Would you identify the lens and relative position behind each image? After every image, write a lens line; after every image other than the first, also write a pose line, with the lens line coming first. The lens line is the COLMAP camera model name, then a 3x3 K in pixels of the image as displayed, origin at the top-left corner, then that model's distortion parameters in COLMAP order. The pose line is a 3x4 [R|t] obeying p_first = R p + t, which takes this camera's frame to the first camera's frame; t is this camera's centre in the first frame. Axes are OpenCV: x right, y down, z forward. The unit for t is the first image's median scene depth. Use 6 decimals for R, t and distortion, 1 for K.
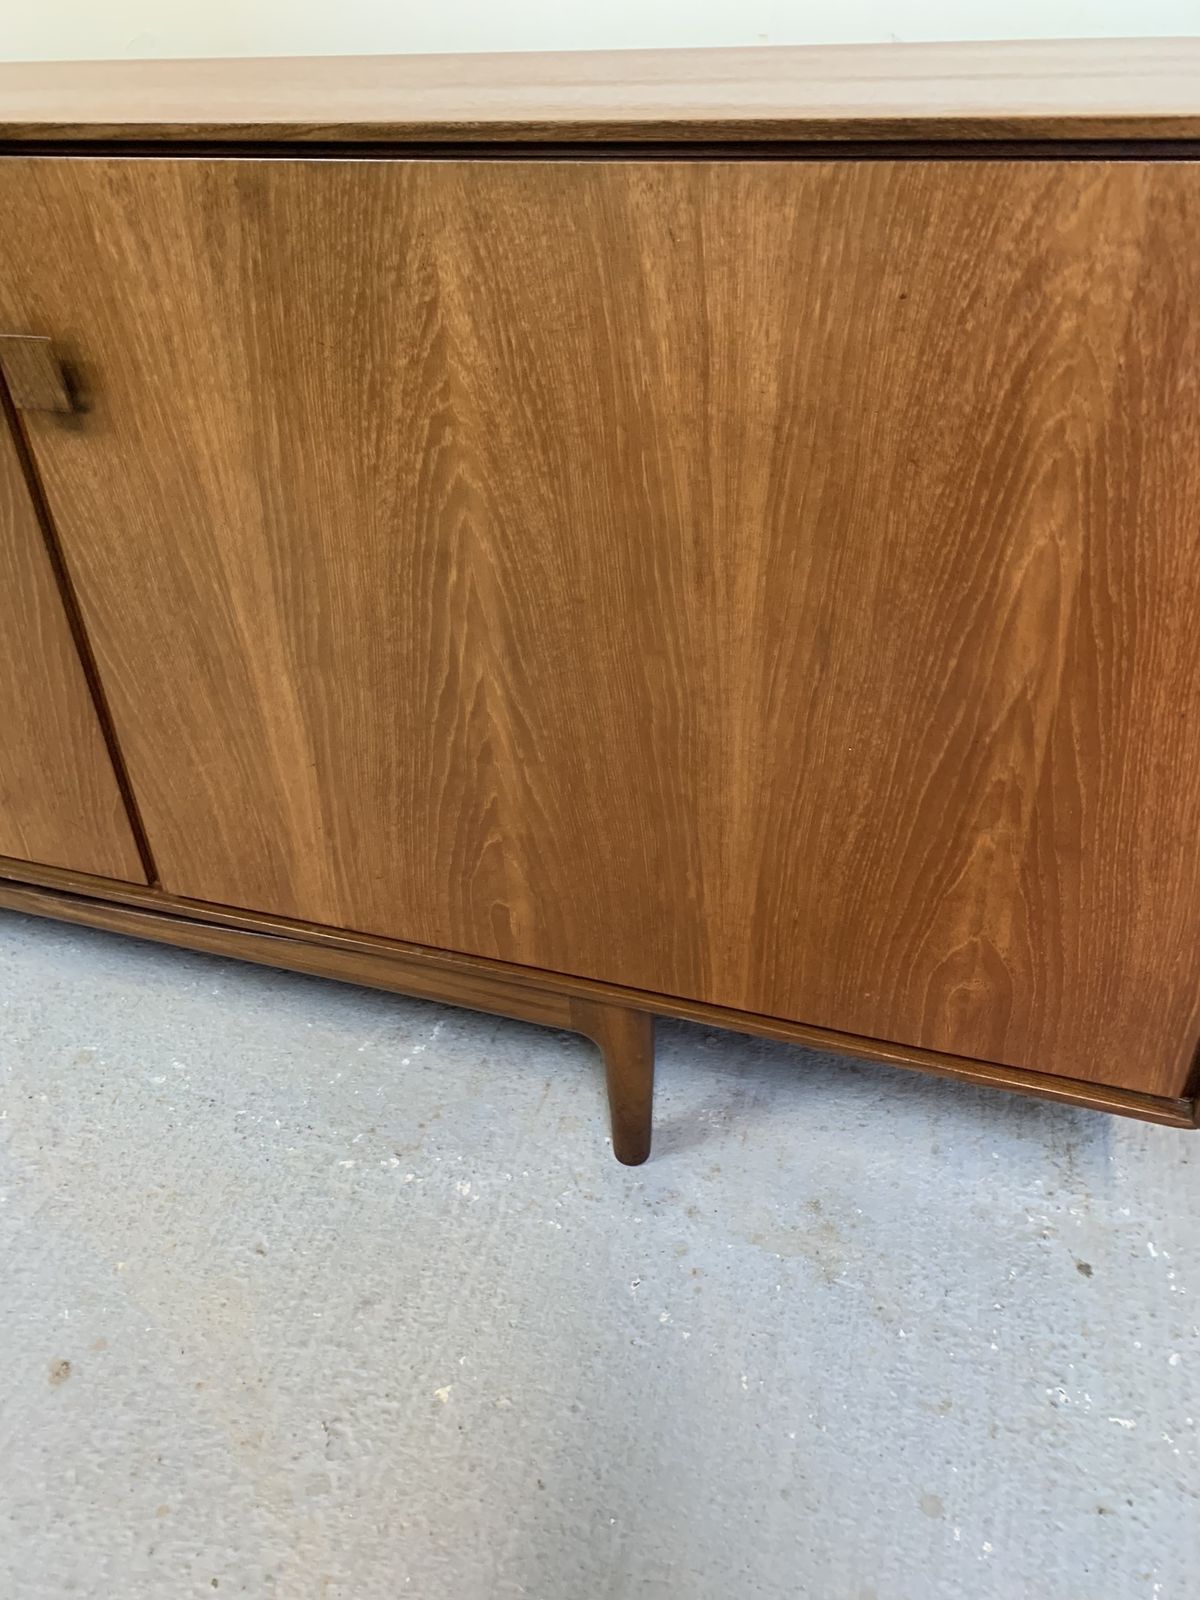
lens RADIAL K [[1215.2, 0, 584.5], [0, 1215.2, 785.6], [0, 0, 1]] dist [0.051534, -0.064906]
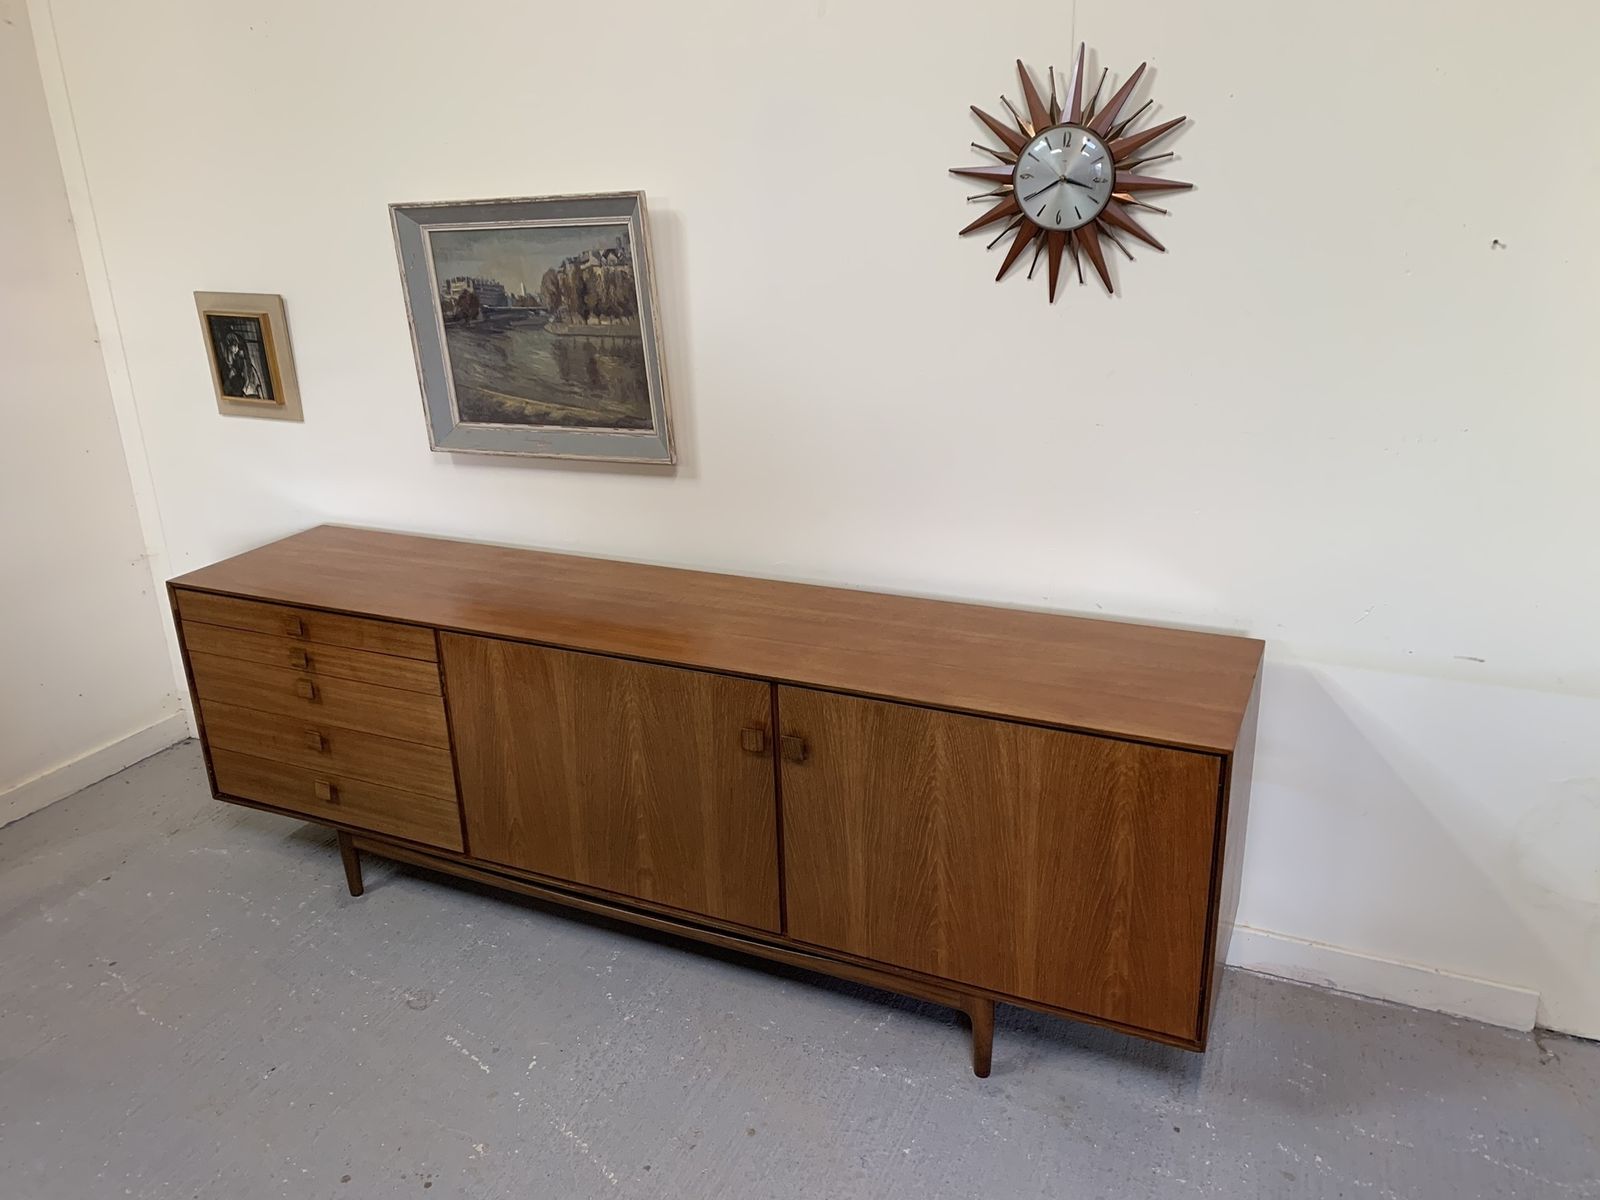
lens RADIAL K [[1215.2, 0, 795.9], [0, 1215.2, 600.5], [0, 0, 1]] dist [0.051534, -0.064906]
pose [[0.994380, 0.041994, -0.097185, -0.155330], [-0.063626, 0.970739, -0.231553, -0.000885], [0.084617, 0.236435, 0.967956, -1.835649]]
